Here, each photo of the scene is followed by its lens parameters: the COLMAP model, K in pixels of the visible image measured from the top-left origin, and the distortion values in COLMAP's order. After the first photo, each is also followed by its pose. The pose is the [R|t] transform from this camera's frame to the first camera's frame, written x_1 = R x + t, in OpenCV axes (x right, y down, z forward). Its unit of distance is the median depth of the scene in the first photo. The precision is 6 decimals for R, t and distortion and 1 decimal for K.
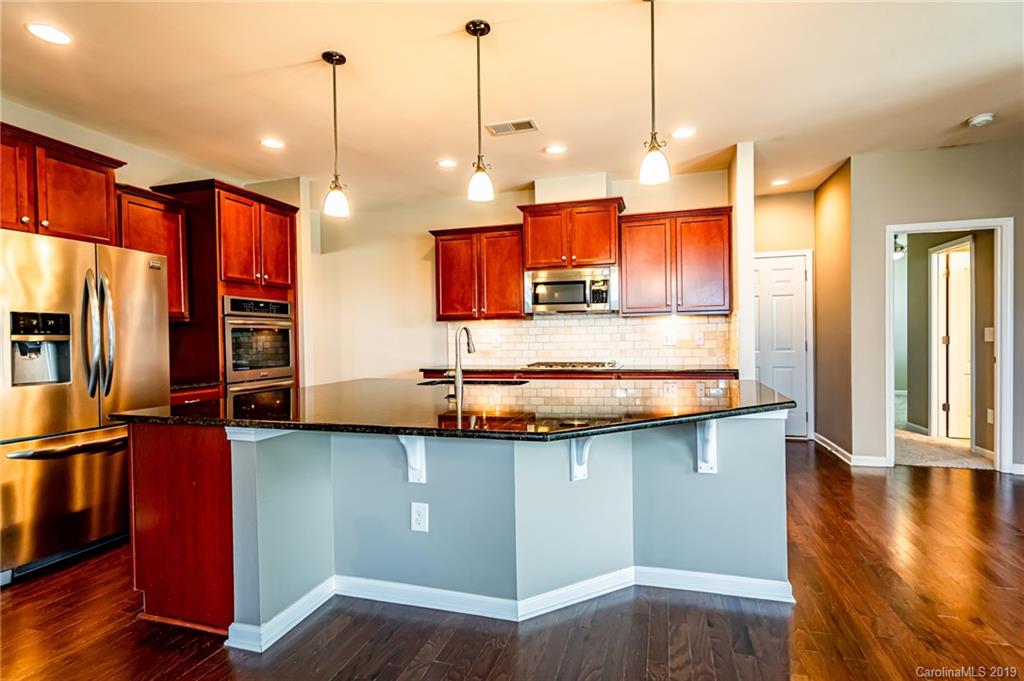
lens RADIAL K [[503.7, 0, 514.8], [0, 503.7, 346.3], [0, 0, 1]] dist [0.013248, -0.000105]
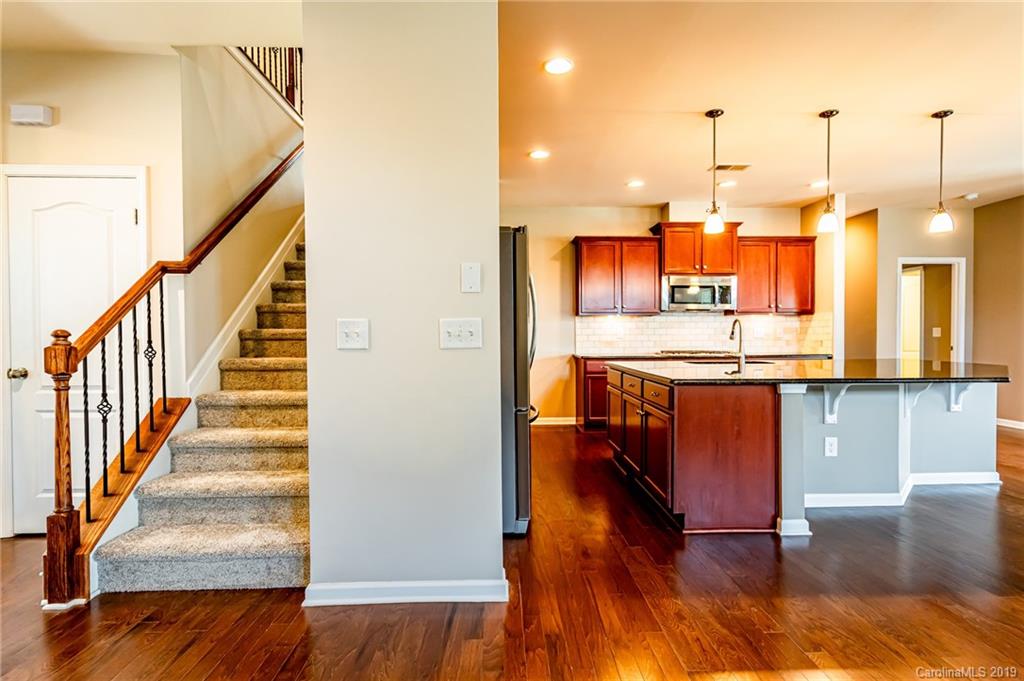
lens RADIAL K [[511.0, 0, 515.1], [0, 511.0, 344.4], [0, 0, 1]] dist [0.011167, 0.000389]
pose [[0.948790, 0.003654, 0.315887, -0.746379], [-0.003540, 0.999993, -0.000934, 0.020290], [-0.315888, -0.000232, 0.948797, -0.065822]]
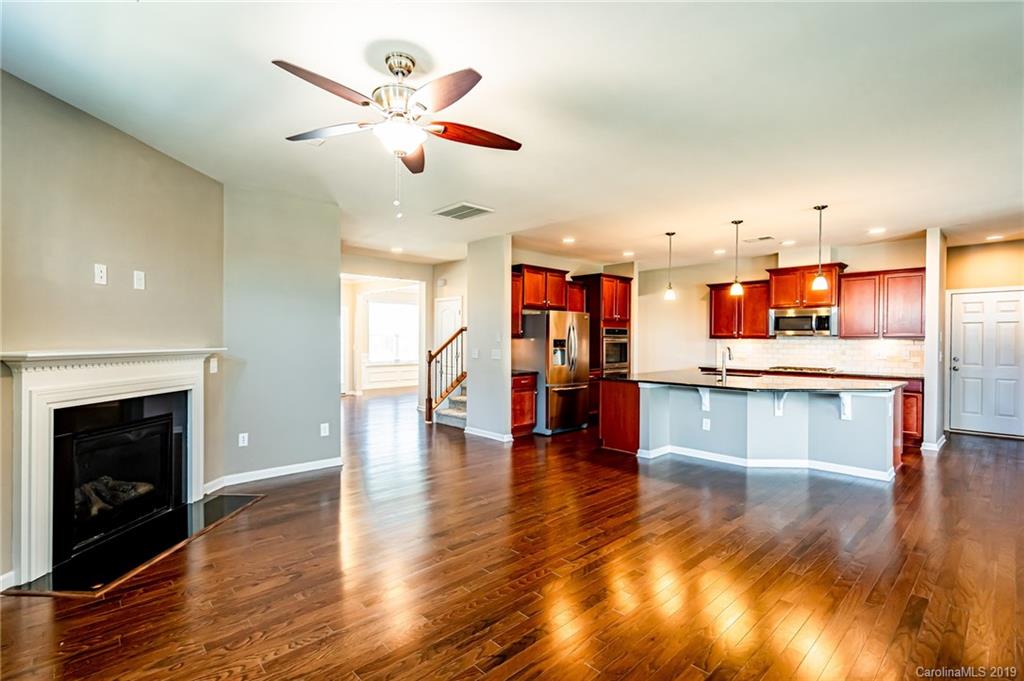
lens RADIAL K [[472.1, 0, 513.5], [0, 472.1, 343.3], [0, 0, 1]] dist [-0.001853, 0.000623]
pose [[0.863823, 0.022183, -0.503307, 0.077777], [-0.024581, 0.999696, 0.001874, -0.024952], [0.503196, 0.010753, 0.864105, -0.751375]]
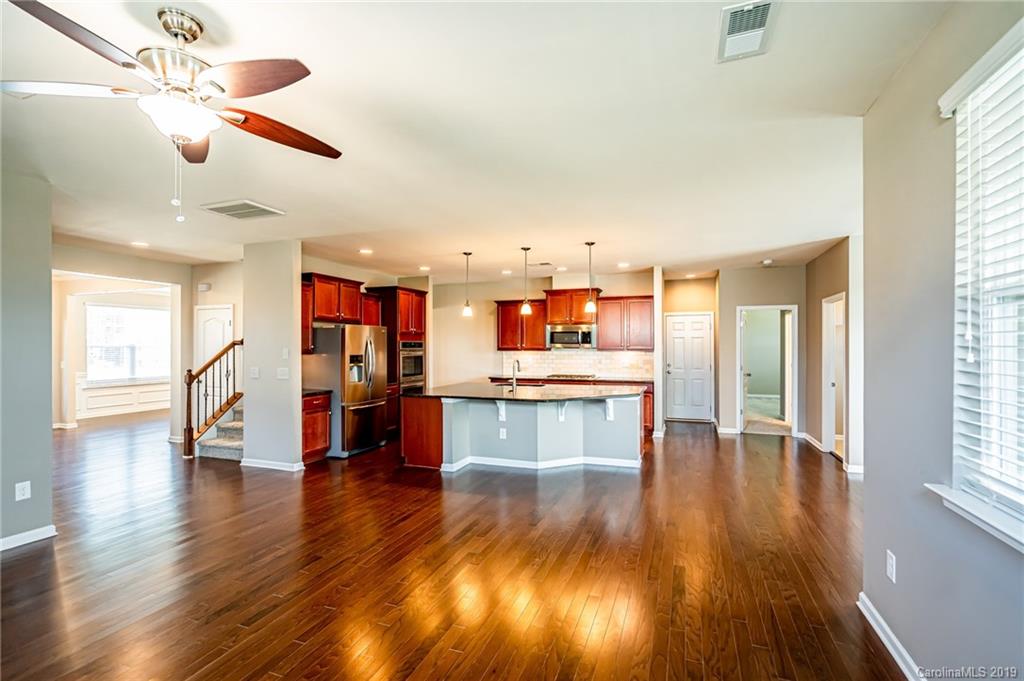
lens RADIAL K [[463.6, 0, 512.8], [0, 463.6, 344.2], [0, 0, 1]] dist [-0.003058, 0.001263]
pose [[0.997472, 0.011707, -0.070083, 0.017776], [-0.012971, 0.999761, -0.017608, -0.050737], [0.069860, 0.018472, 0.997386, -0.739545]]
